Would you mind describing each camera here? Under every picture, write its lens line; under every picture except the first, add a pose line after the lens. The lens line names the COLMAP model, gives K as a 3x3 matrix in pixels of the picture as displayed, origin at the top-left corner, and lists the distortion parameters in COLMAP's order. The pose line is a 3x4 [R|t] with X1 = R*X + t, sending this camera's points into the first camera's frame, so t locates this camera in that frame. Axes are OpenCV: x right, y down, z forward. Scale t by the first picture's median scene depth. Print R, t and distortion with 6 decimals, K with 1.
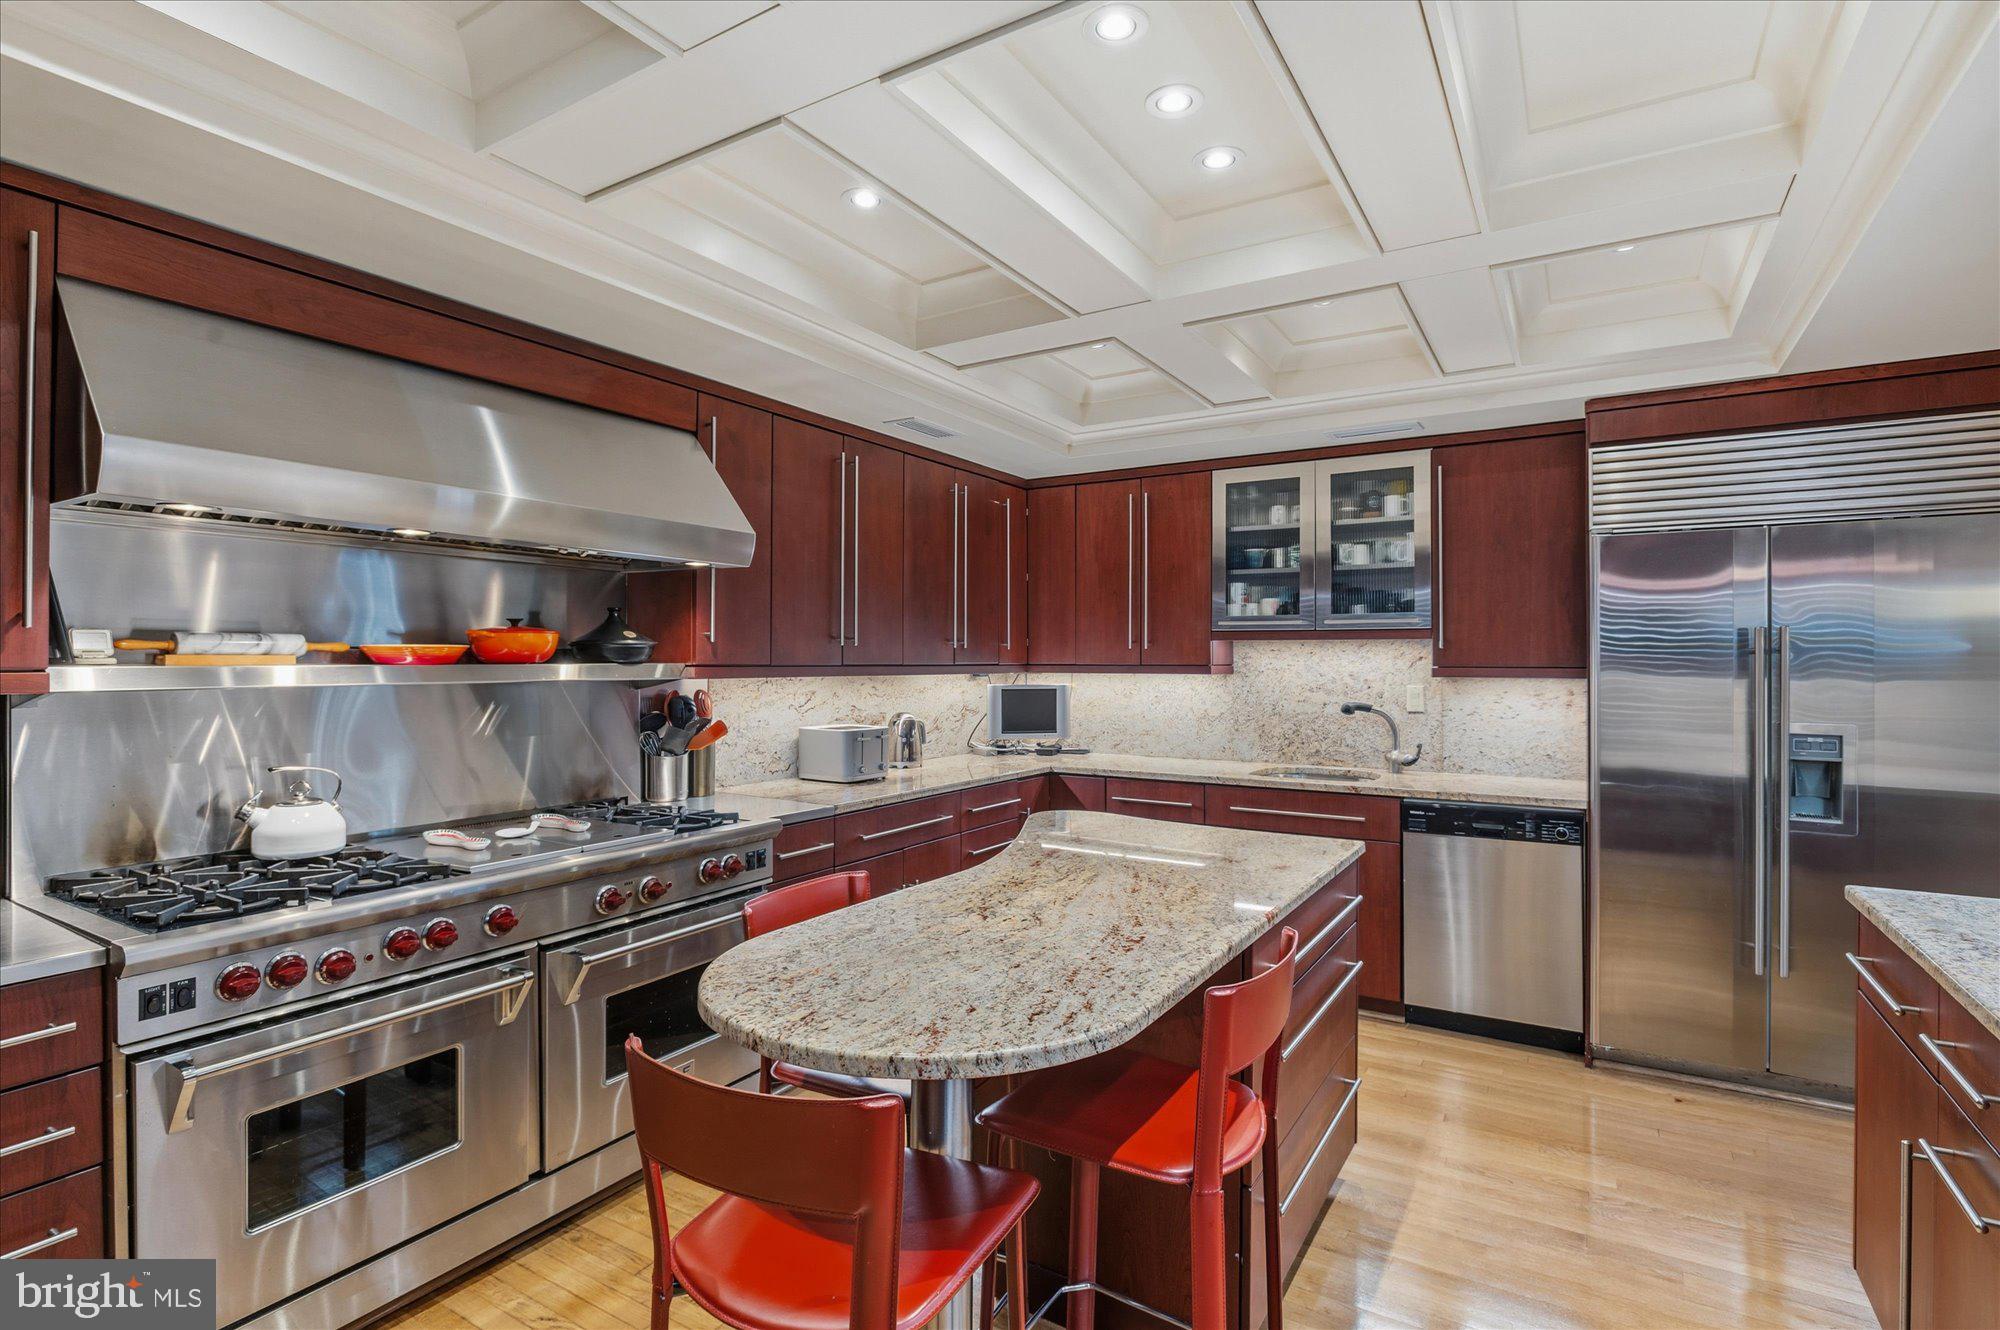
lens RADIAL K [[966.2, 0, 992.5], [0, 966.2, 661.5], [0, 0, 1]] dist [-0.015617, -0.001584]
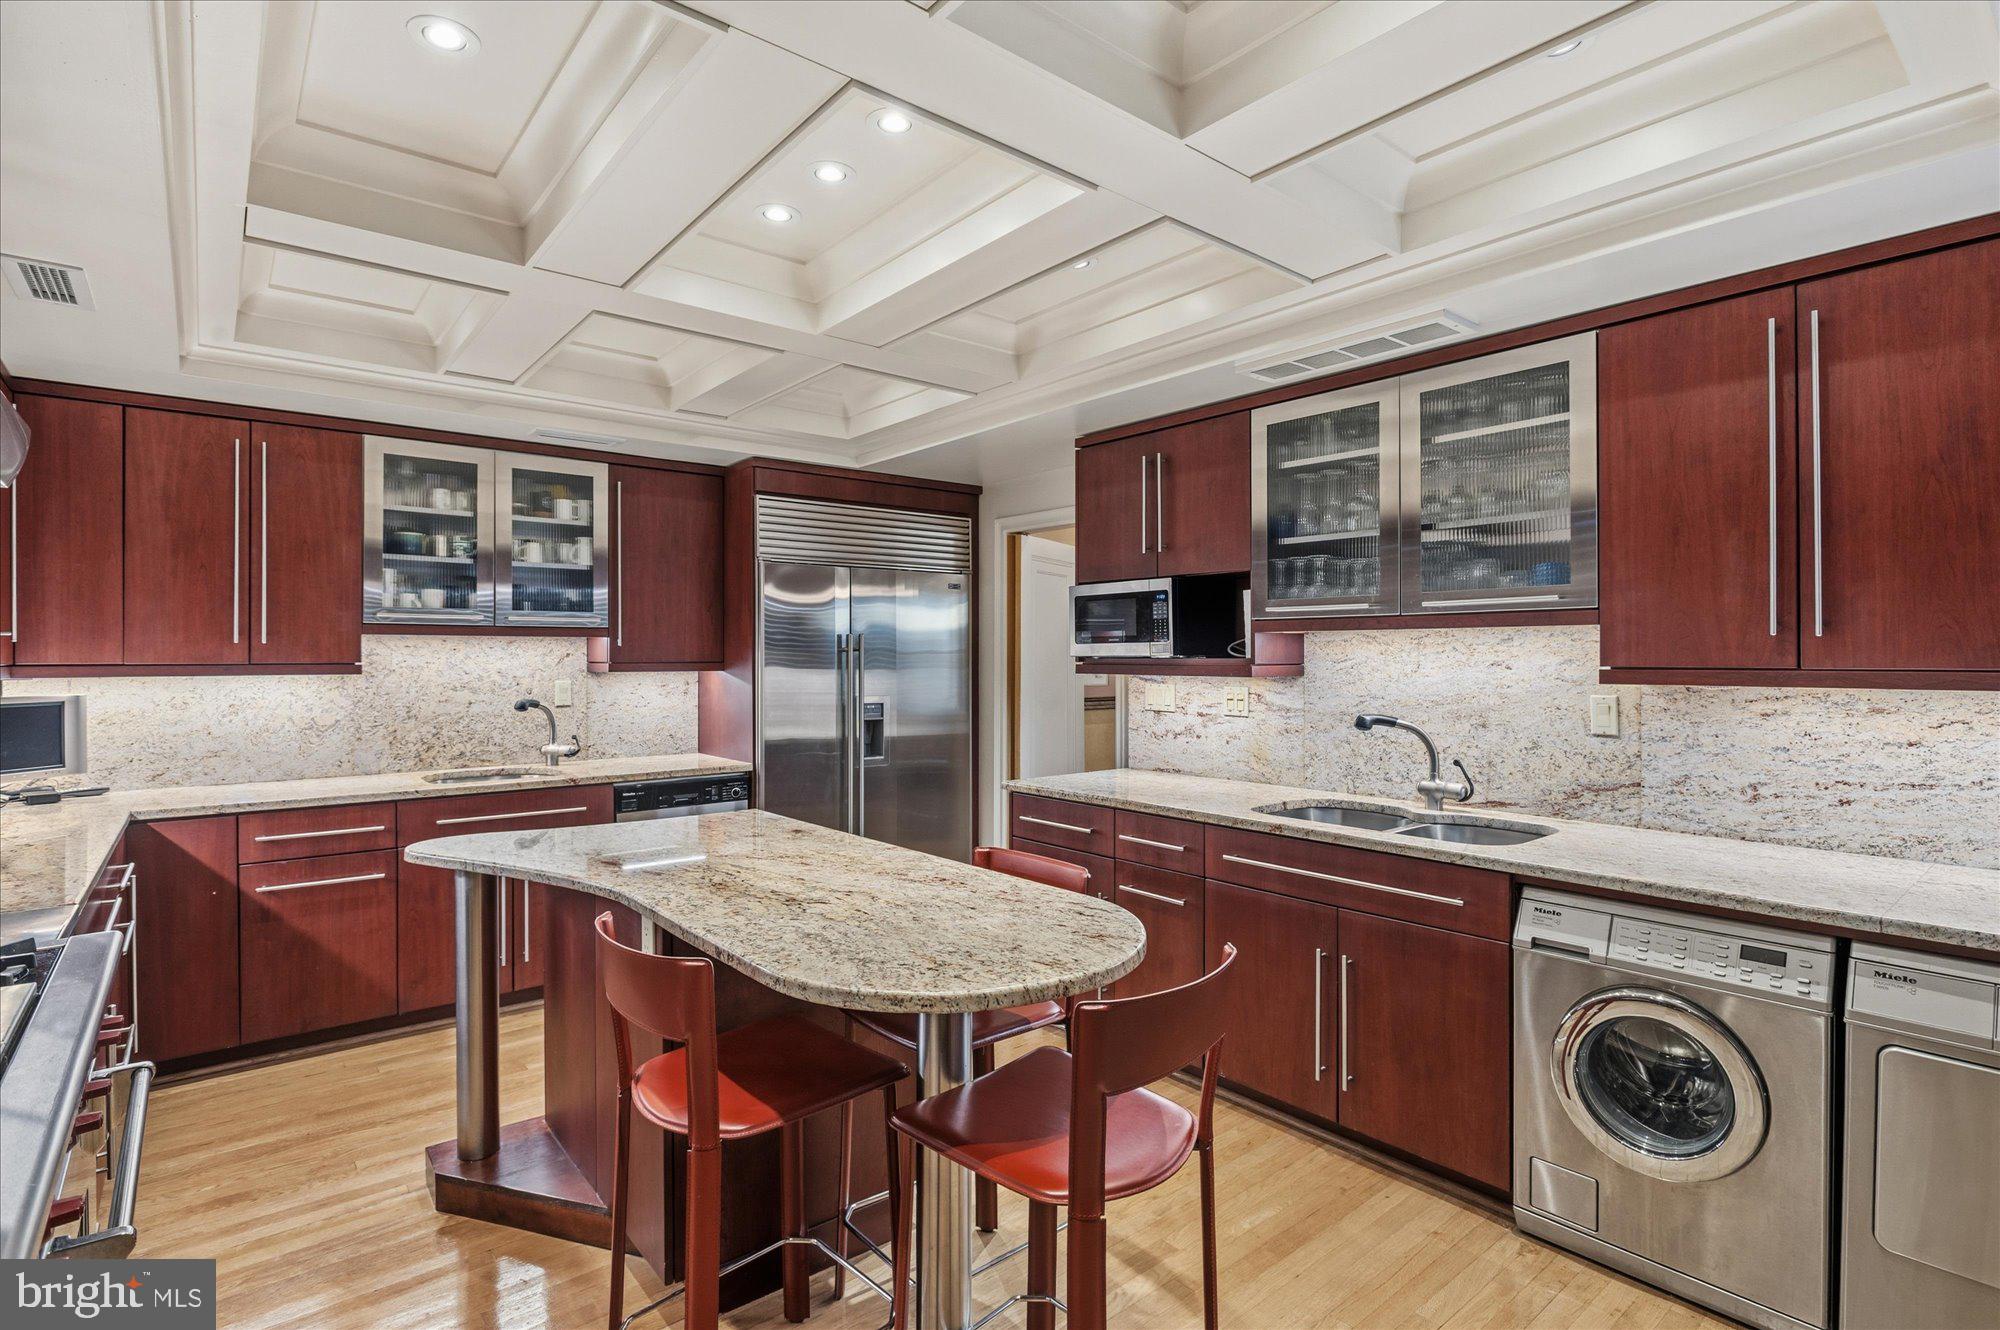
lens RADIAL K [[966.2, 0, 990.3], [0, 966.2, 662.3], [0, 0, 1]] dist [-0.015617, -0.001584]
pose [[0.324167, -0.007128, 0.945973, -0.418068], [0.003700, 0.999974, 0.006267, -0.000431], [-0.945993, 0.001469, 0.324185, 0.218269]]
